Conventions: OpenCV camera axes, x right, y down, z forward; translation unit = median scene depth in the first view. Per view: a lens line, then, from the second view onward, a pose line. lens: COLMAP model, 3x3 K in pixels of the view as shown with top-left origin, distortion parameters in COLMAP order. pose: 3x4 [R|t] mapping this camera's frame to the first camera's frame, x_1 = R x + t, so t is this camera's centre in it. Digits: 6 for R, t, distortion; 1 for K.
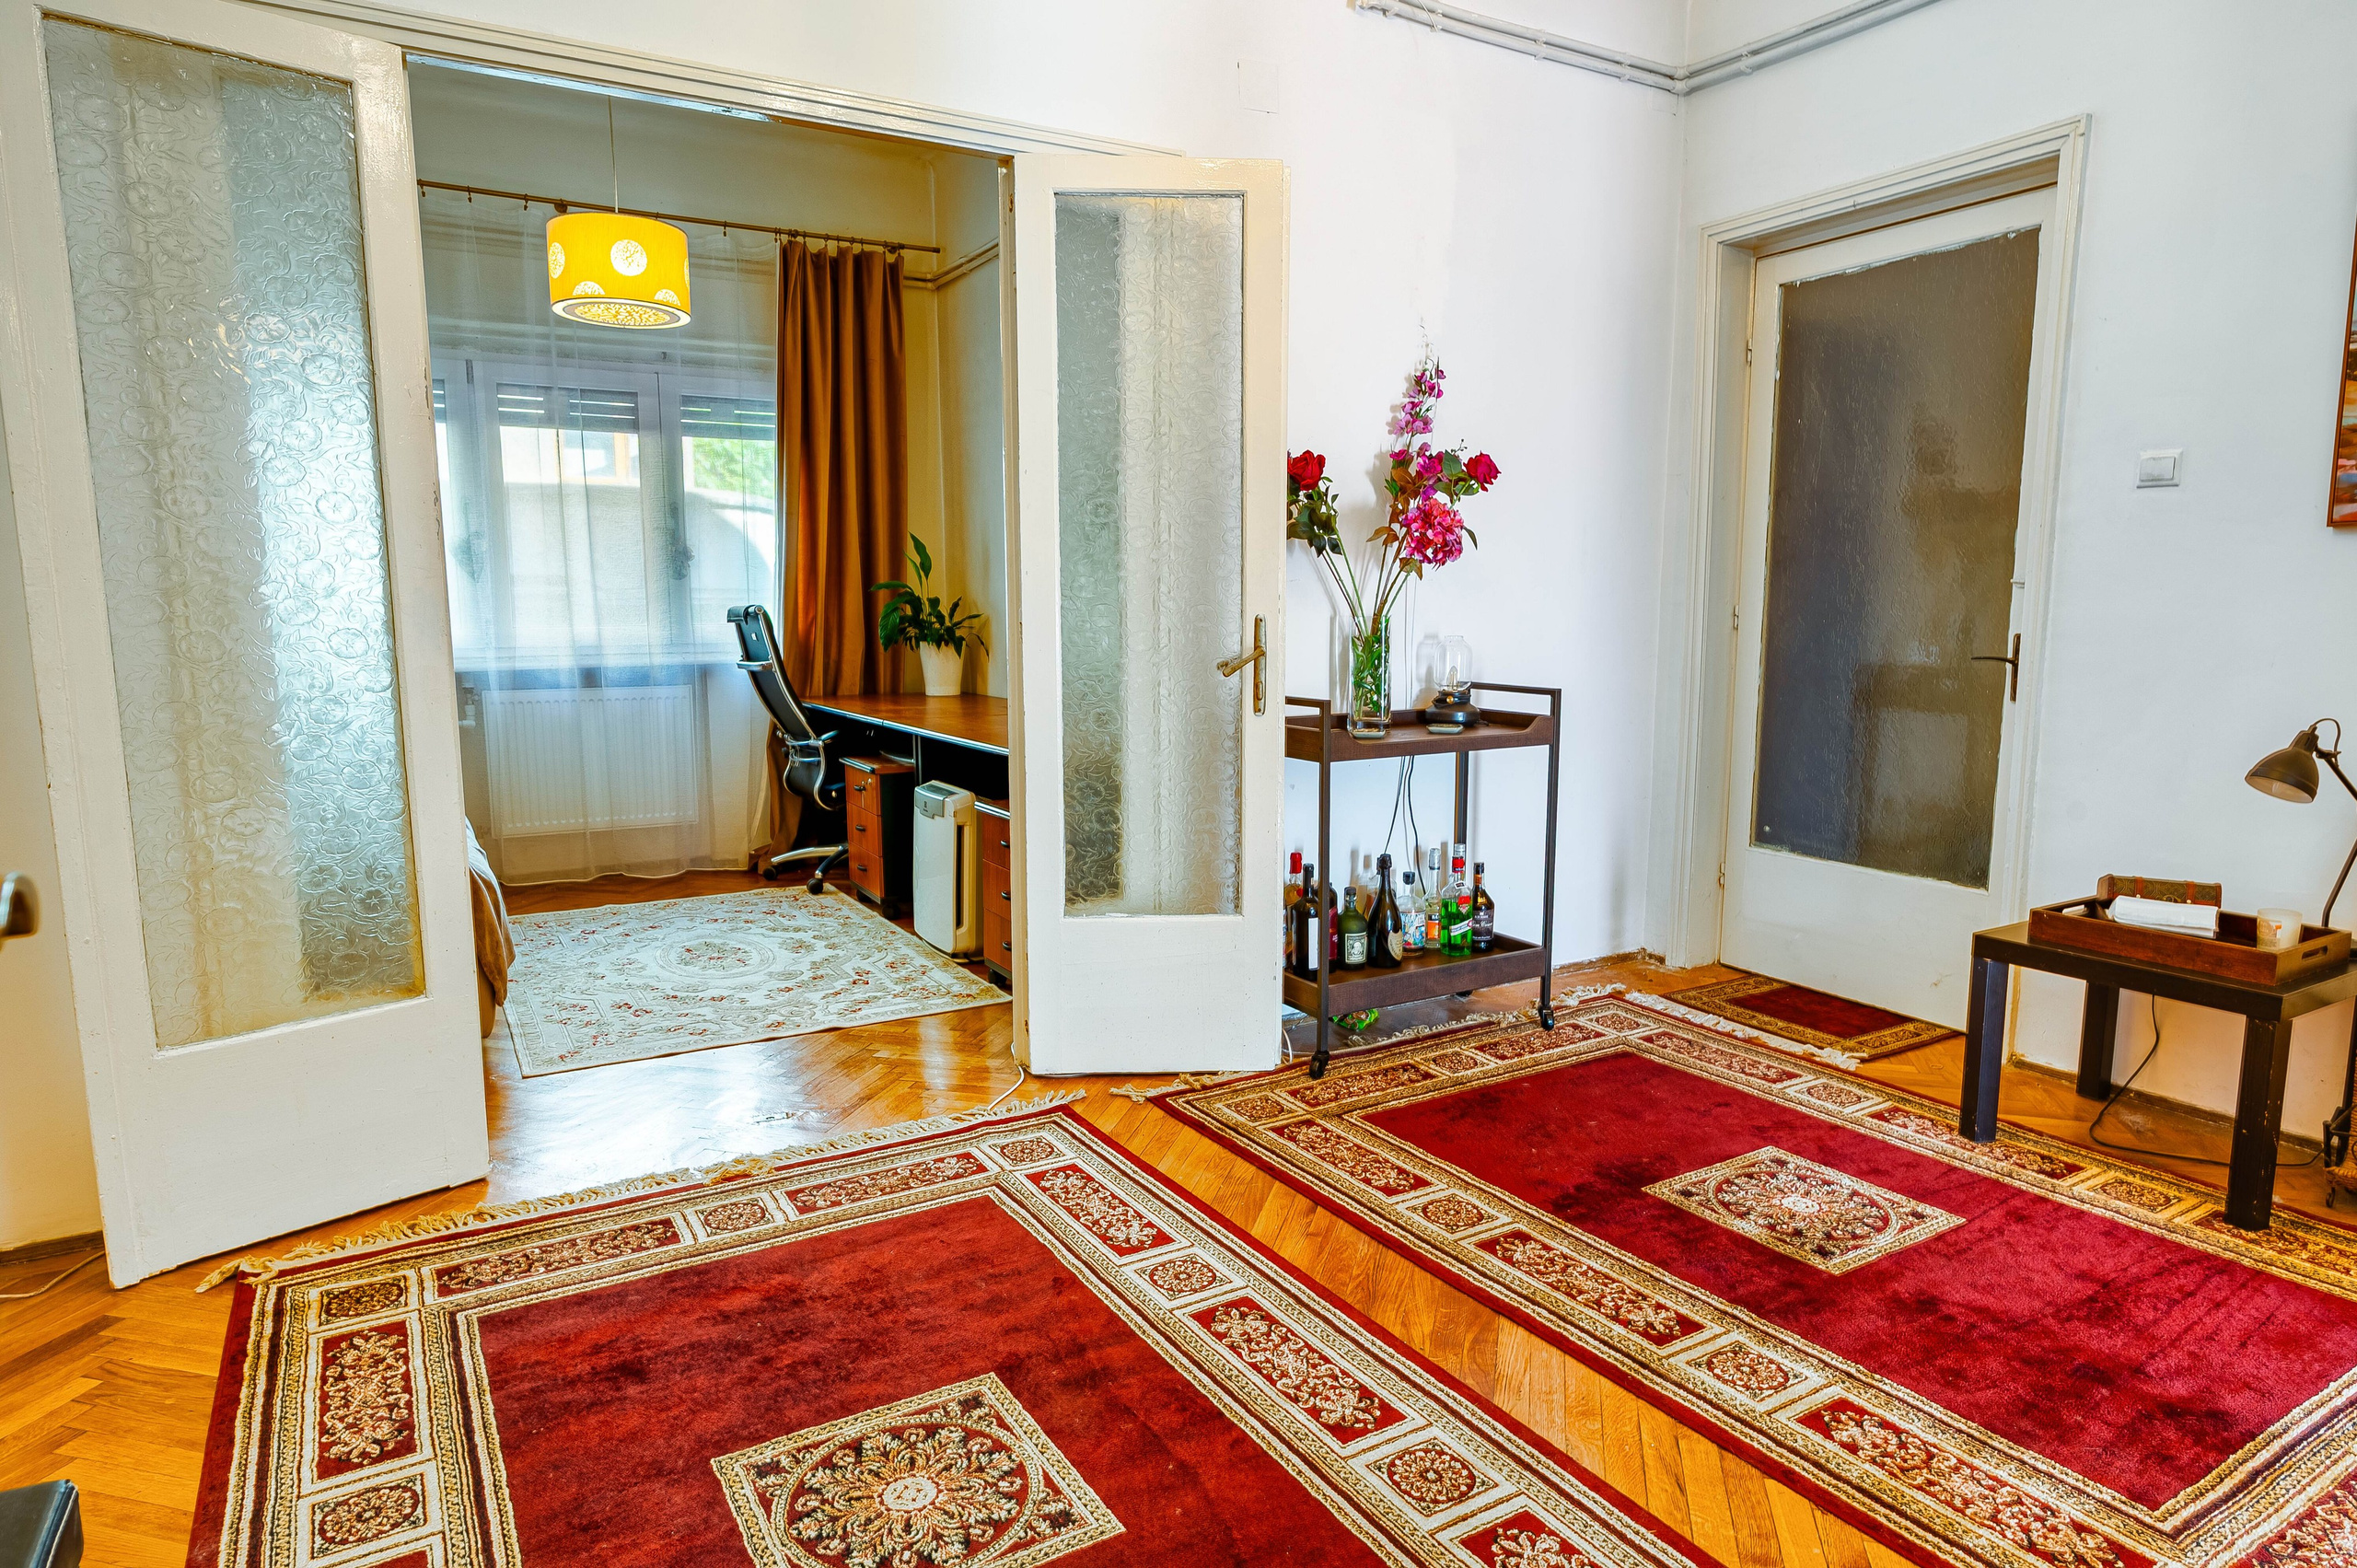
lens RADIAL K [[1386.4, 0, 1173.4], [0, 1386.4, 782.7], [0, 0, 1]] dist [-0.009346, 0.002766]
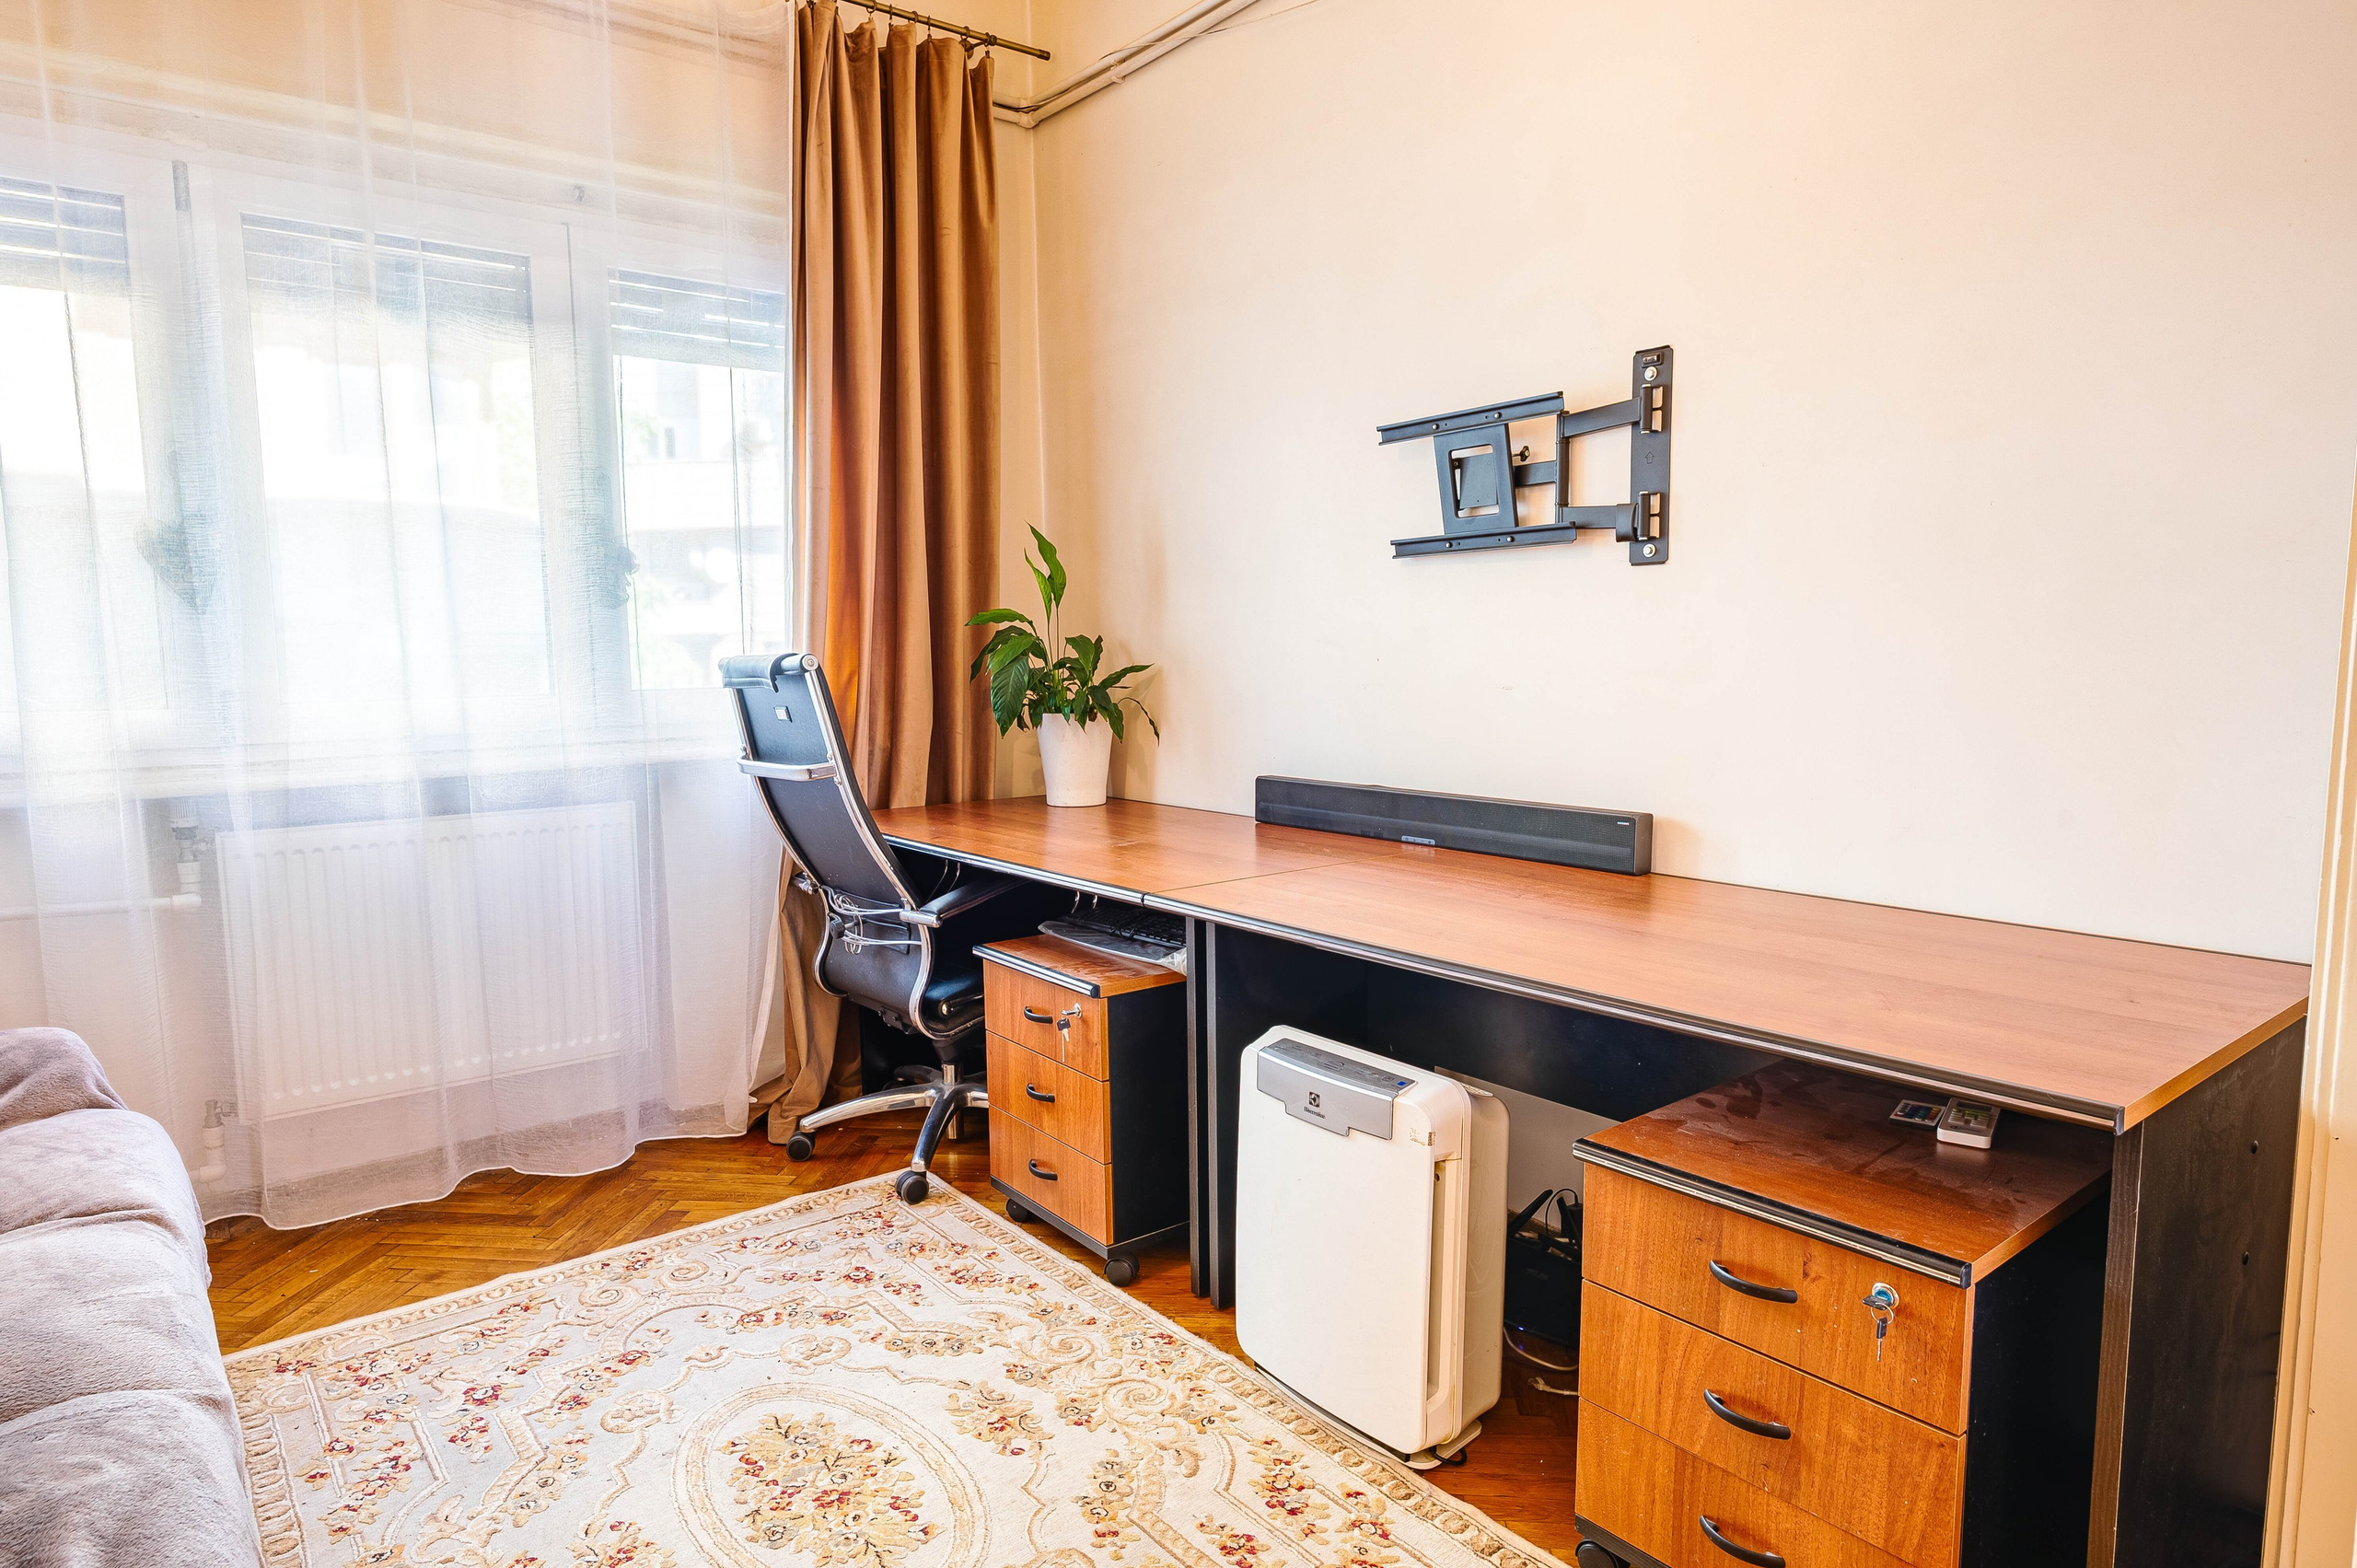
lens RADIAL K [[1386.4, 0, 1190.9], [0, 1386.4, 786.0], [0, 0, 1]] dist [-0.009346, 0.002766]
pose [[0.988721, -0.023225, 0.147957, -0.220481], [0.027433, 0.999273, -0.026466, -0.057839], [-0.147235, 0.030227, 0.988640, 0.445437]]
